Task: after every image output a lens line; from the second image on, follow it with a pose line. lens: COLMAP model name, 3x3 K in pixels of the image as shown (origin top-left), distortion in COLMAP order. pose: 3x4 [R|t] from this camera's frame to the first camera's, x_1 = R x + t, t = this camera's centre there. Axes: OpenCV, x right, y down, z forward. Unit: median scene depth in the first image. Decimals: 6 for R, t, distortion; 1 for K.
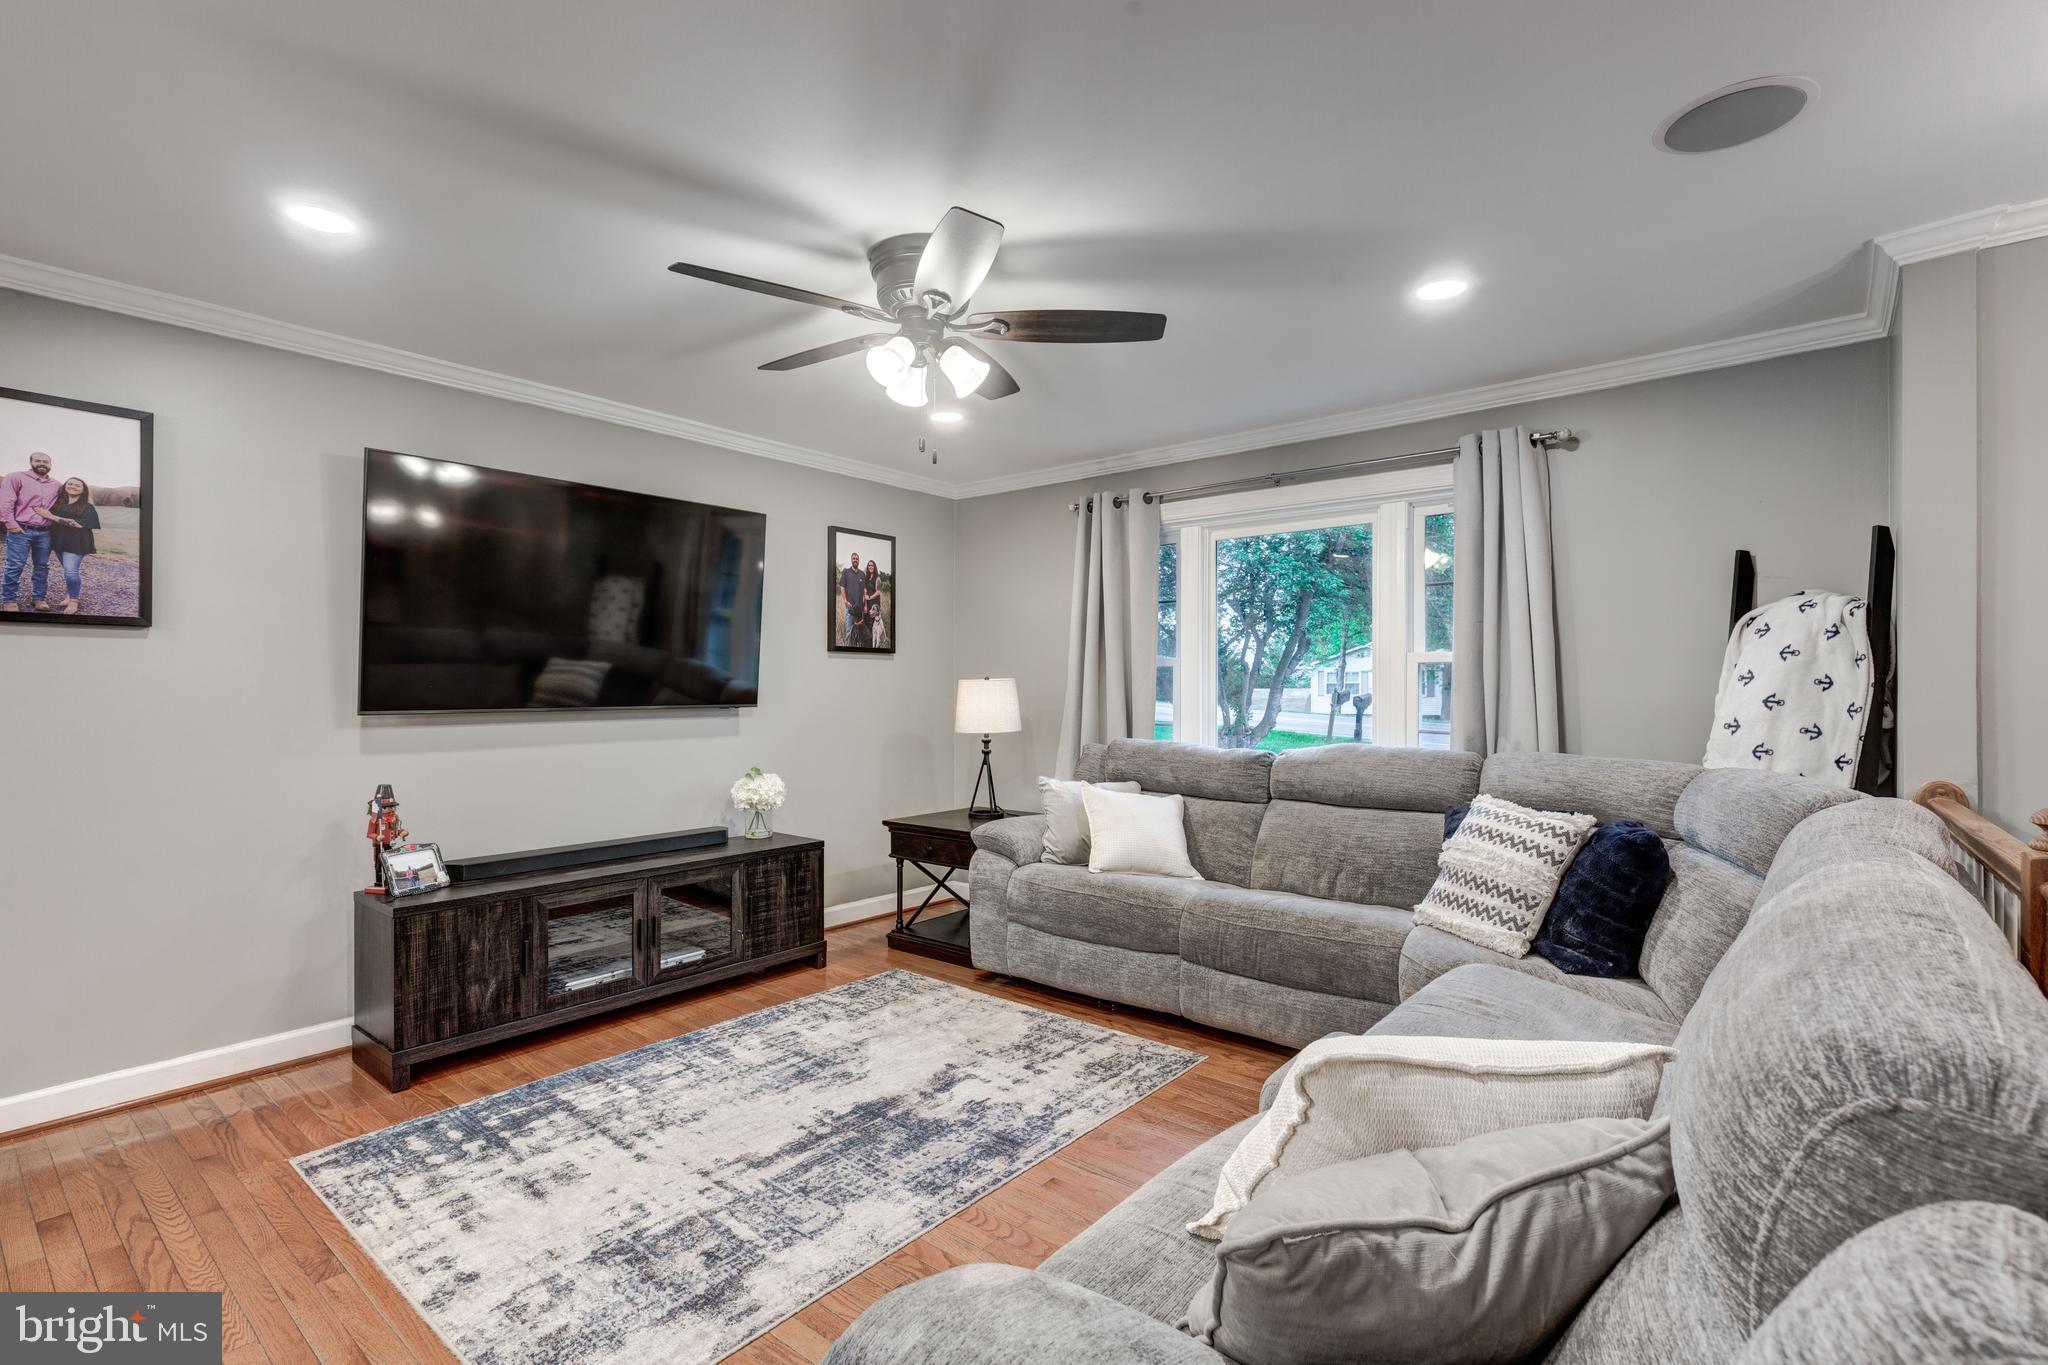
lens RADIAL K [[932.9, 0, 1032.1], [0, 932.9, 681.7], [0, 0, 1]] dist [0.001174, -0.000069]
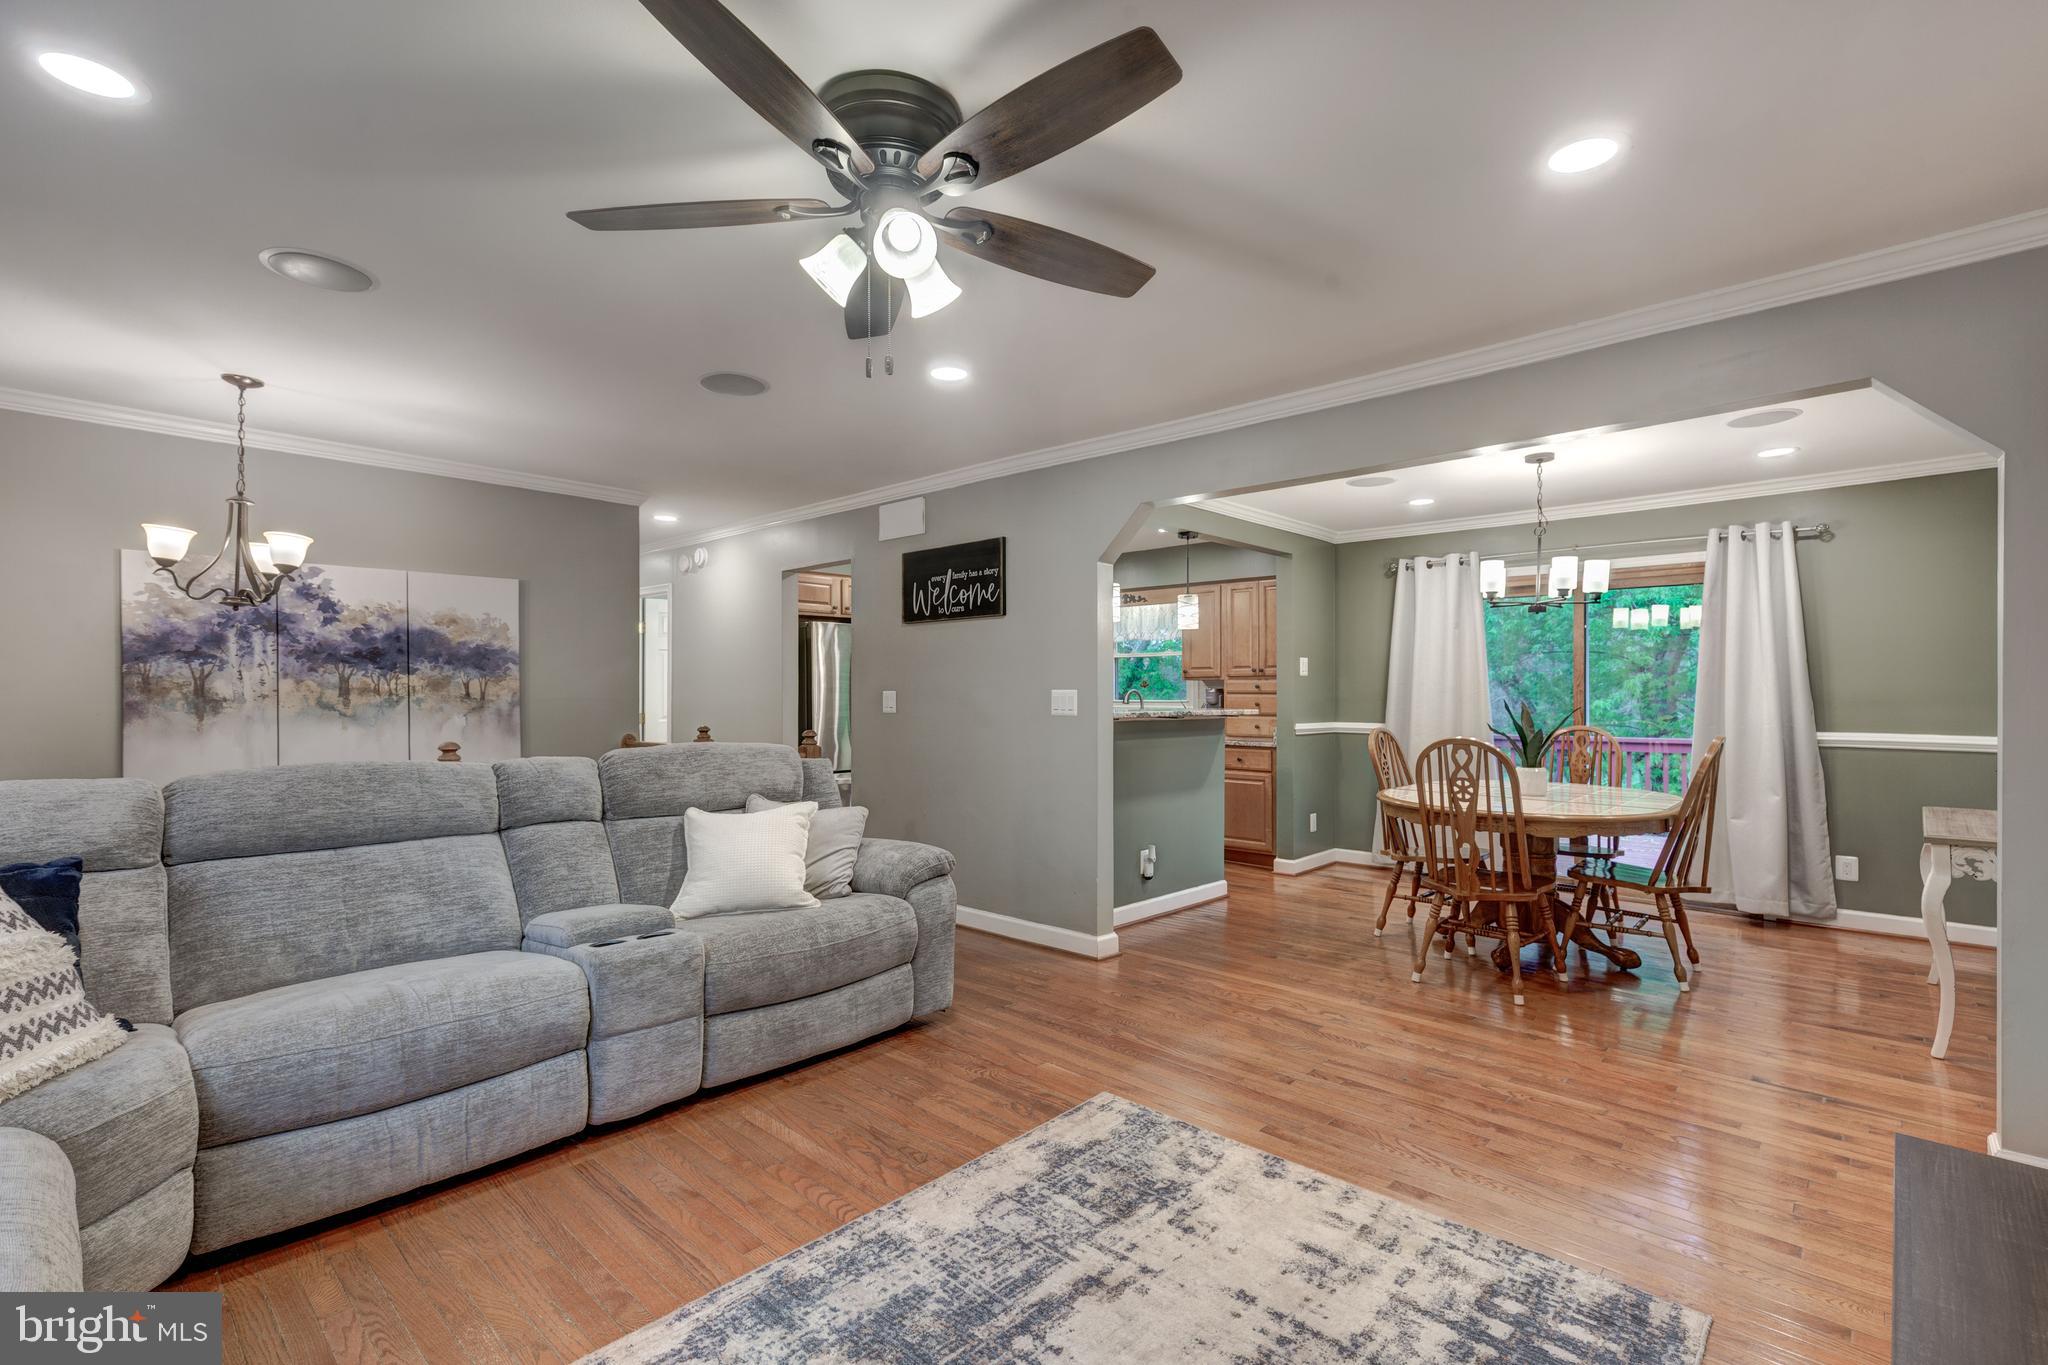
lens RADIAL K [[927.8, 0, 1023.0], [0, 927.8, 687.2], [0, 0, 1]] dist [0.002996, 0.000034]
pose [[-0.997640, -0.002721, 0.068614, -0.268511], [-0.003294, 0.999961, -0.008243, 0.006224], [-0.068589, -0.008450, -0.997609, 1.681175]]
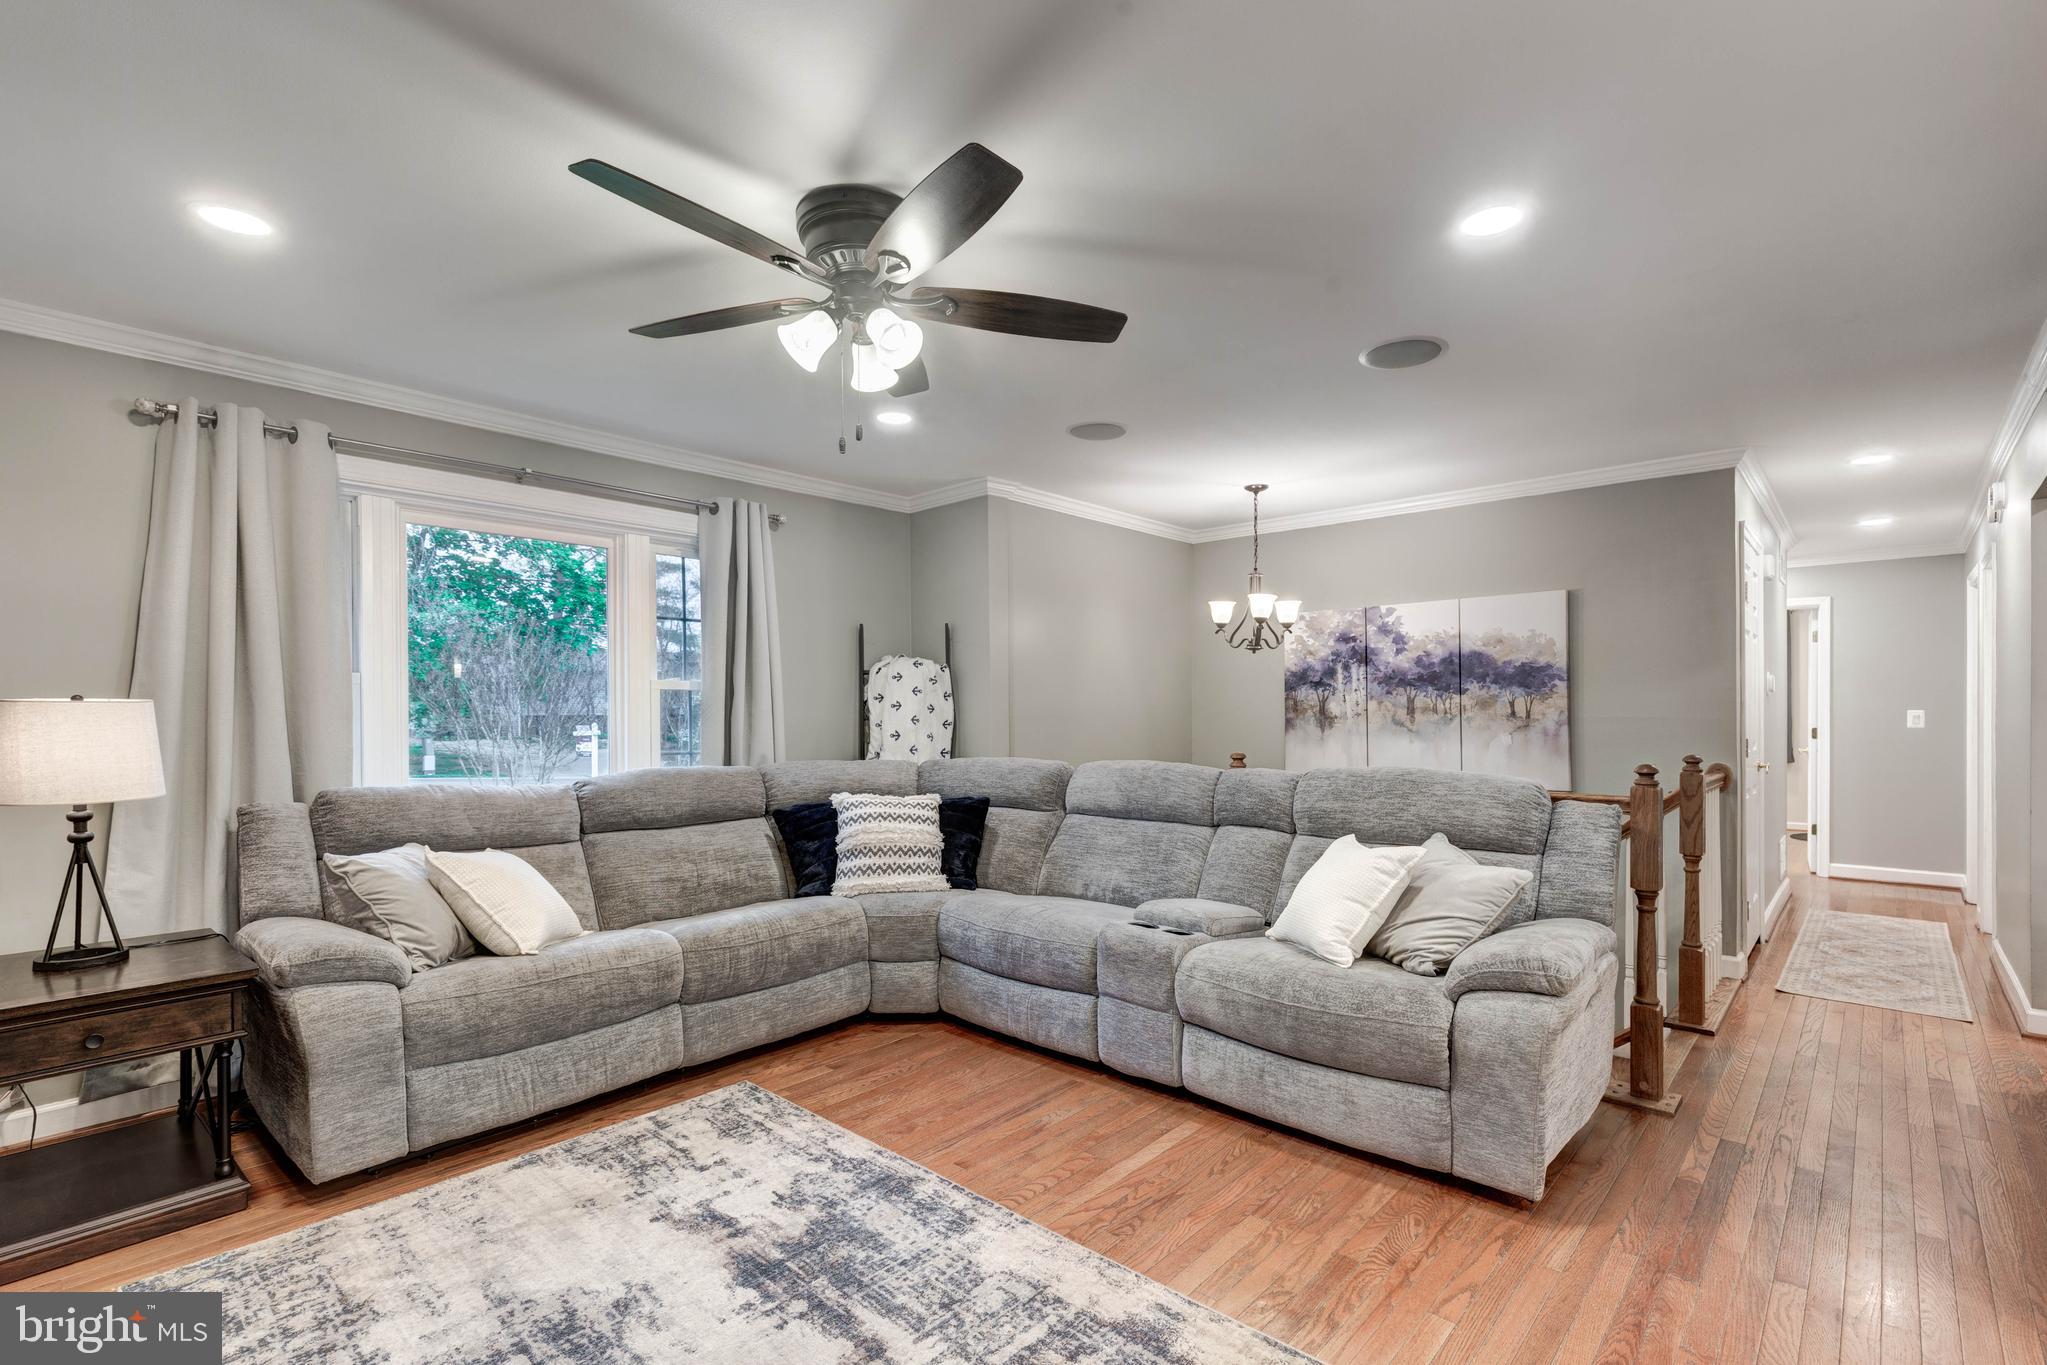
lens RADIAL K [[936.9, 0, 1024.3], [0, 936.9, 715.0], [0, 0, 1]] dist [0.004201, 0.000169]
pose [[0.054371, -0.004124, 0.998512, -0.957936], [-0.000807, 0.999991, 0.004174, 0.006053], [-0.998520, -0.001033, 0.054368, 0.778854]]
